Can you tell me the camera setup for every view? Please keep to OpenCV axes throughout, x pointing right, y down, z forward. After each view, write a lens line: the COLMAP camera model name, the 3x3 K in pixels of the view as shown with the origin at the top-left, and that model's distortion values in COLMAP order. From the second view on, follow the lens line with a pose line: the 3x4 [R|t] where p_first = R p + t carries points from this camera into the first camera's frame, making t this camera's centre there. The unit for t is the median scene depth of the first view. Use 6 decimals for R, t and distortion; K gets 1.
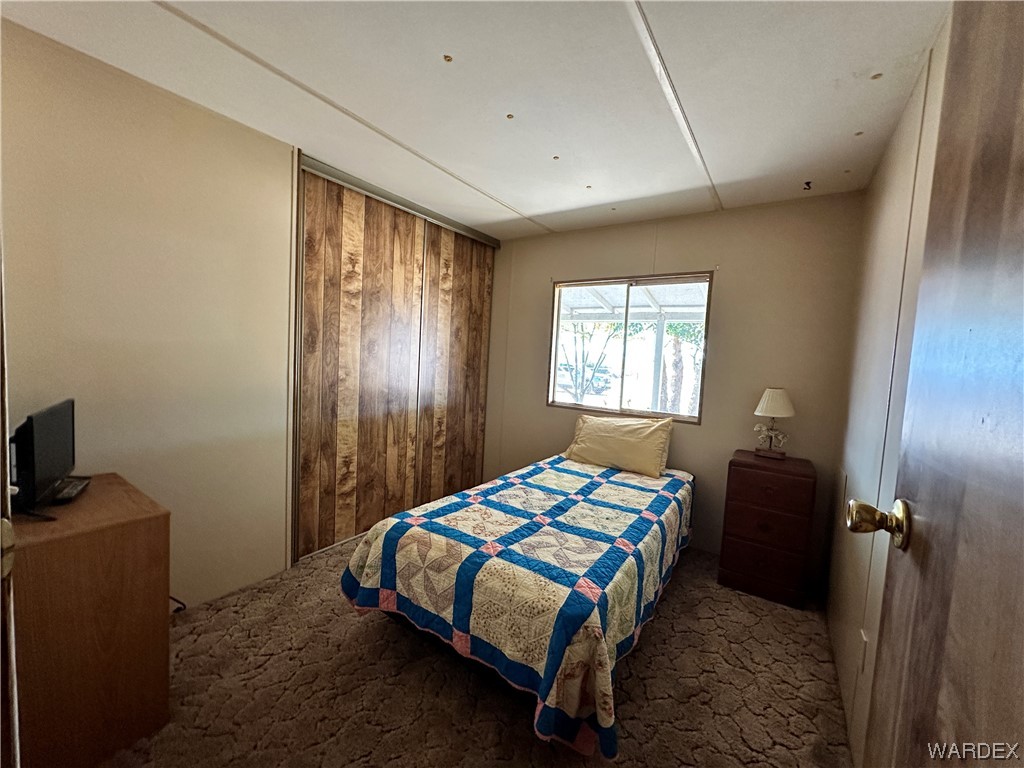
lens RADIAL K [[408.1, 0, 512.0], [0, 408.1, 384.0], [0, 0, 1]] dist [-0.000868, 0.000459]
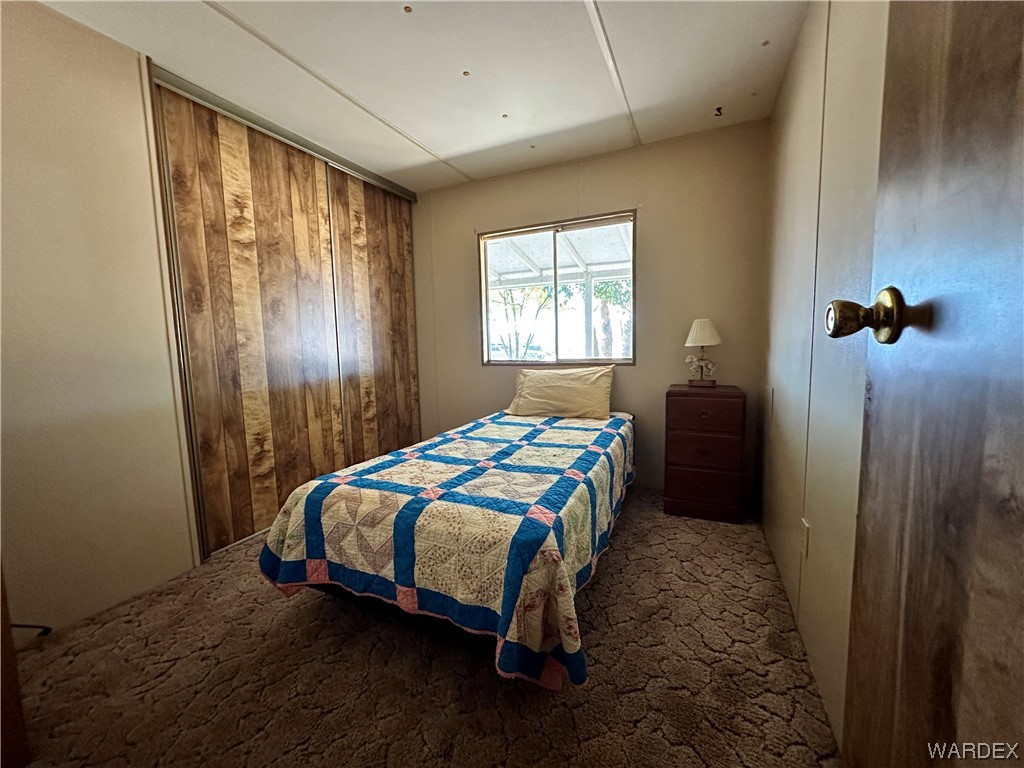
lens RADIAL K [[408.1, 0, 512.0], [0, 408.1, 384.0], [0, 0, 1]] dist [-0.000868, 0.000459]
pose [[0.983854, -0.093323, 0.152713, 0.005769], [0.087748, 0.995220, 0.042861, 0.104059], [-0.155983, -0.028769, 0.987341, 0.071331]]
